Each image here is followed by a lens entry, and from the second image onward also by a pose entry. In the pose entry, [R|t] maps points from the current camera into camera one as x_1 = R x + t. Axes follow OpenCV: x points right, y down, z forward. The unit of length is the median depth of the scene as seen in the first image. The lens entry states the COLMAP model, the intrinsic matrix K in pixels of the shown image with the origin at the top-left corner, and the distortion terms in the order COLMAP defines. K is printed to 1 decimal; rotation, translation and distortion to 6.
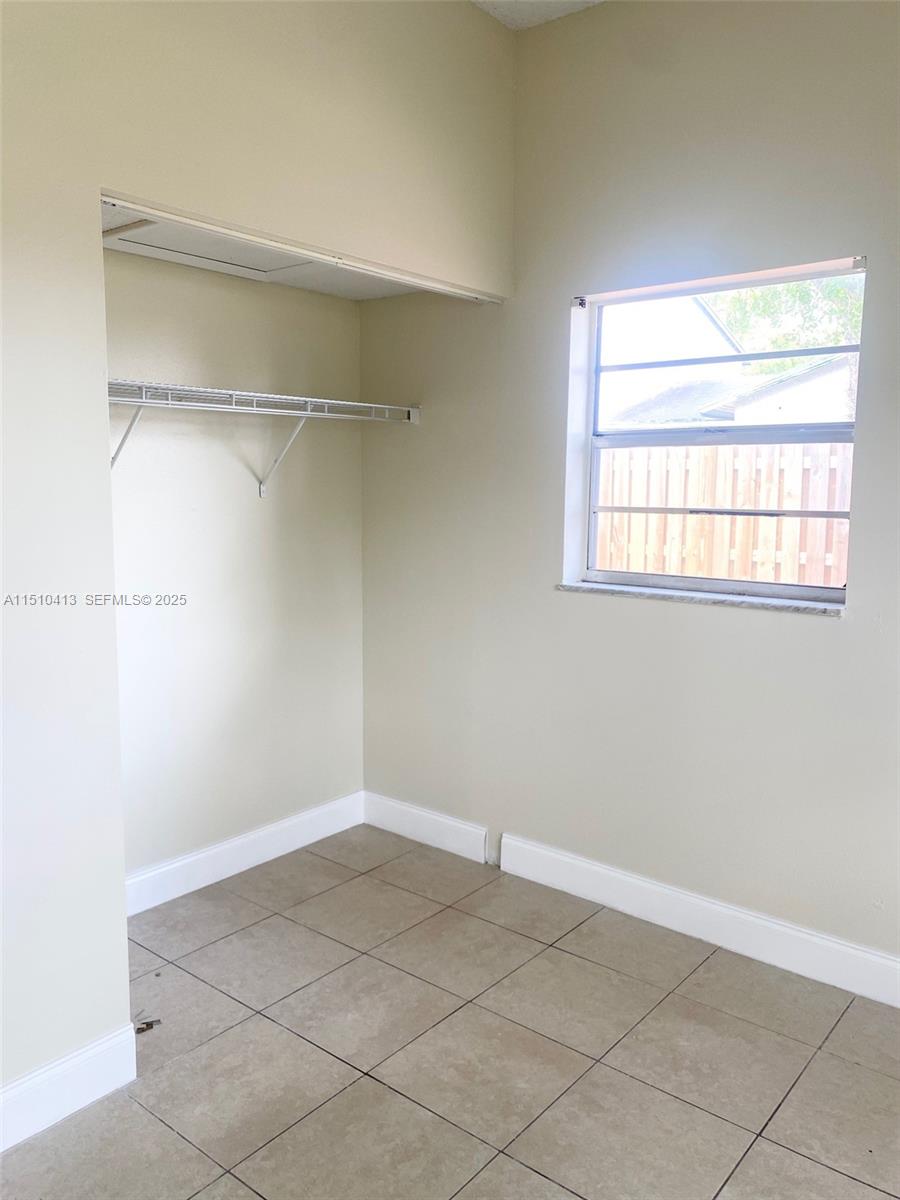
lens RADIAL K [[918.8, 0, 448.2], [0, 918.8, 587.3], [0, 0, 1]] dist [0.005342, -0.020065]
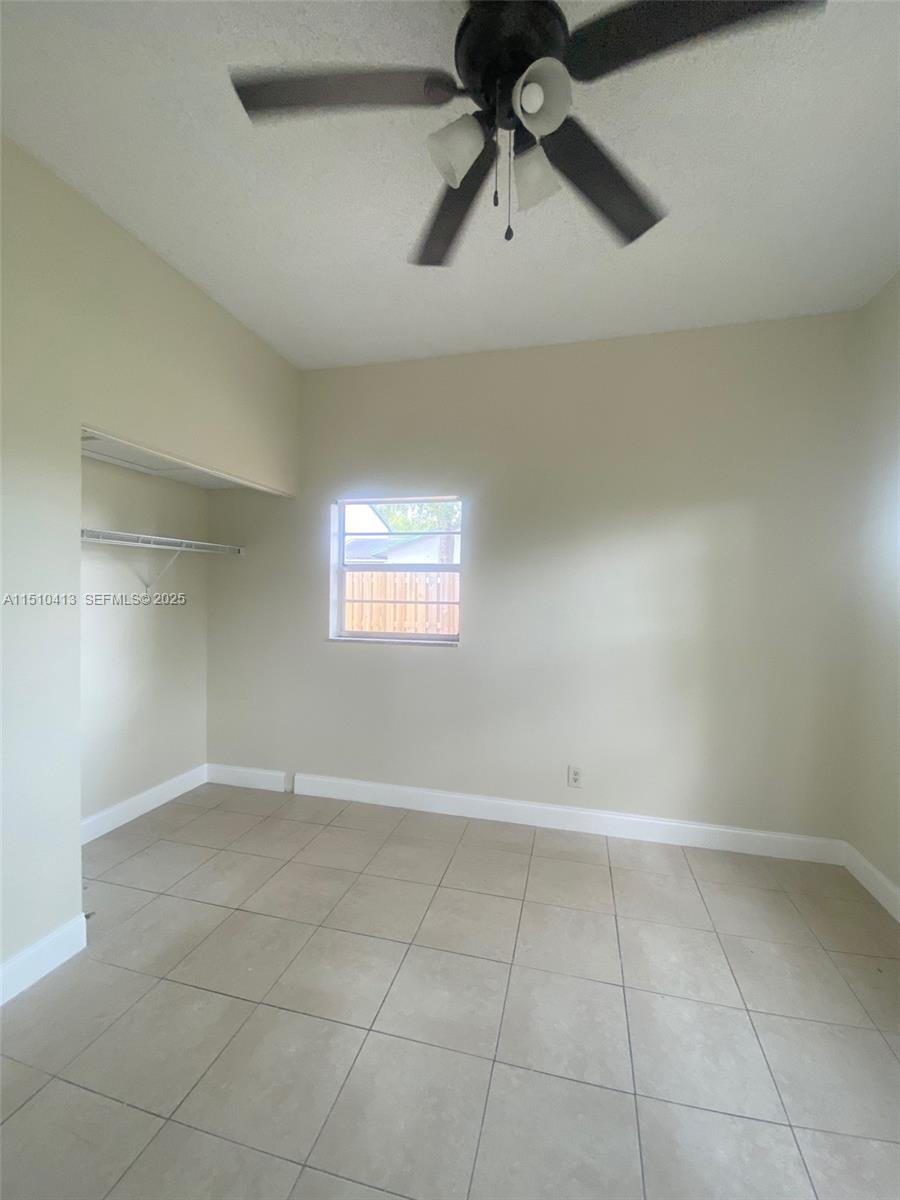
lens RADIAL K [[489.1, 0, 460.5], [0, 489.1, 584.7], [0, 0, 1]] dist [0.013745, -0.016711]
pose [[0.899126, 0.013773, 0.437474, -0.083153], [0.039782, 0.992796, -0.113018, 0.012186], [-0.435879, 0.119021, 0.892101, -0.091135]]
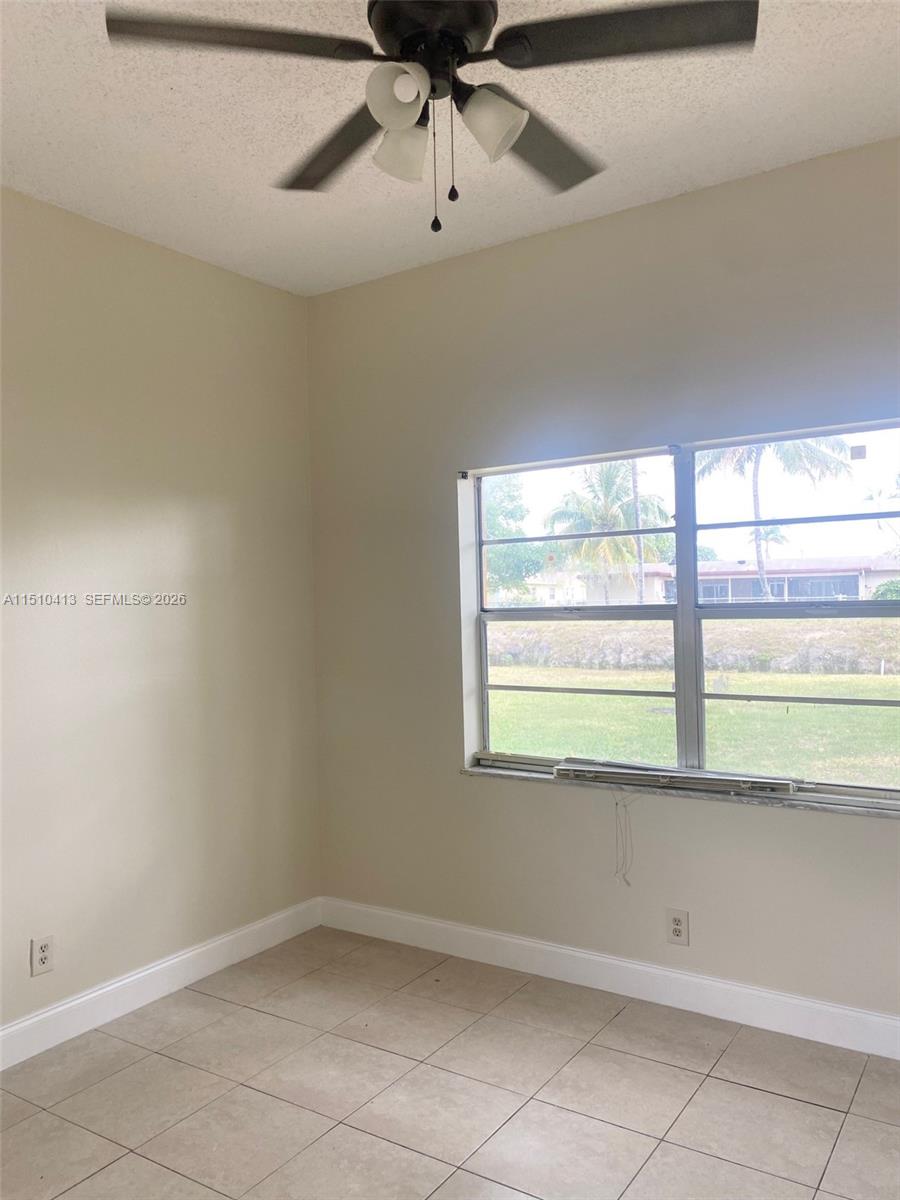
lens RADIAL K [[918.8, 0, 441.3], [0, 918.8, 599.6], [0, 0, 1]] dist [0.005342, -0.020065]
pose [[-0.118892, 0.002237, 0.992905, -1.152959], [0.135311, 0.990705, 0.013970, -0.161084], [-0.983644, 0.136012, -0.118090, 0.971093]]
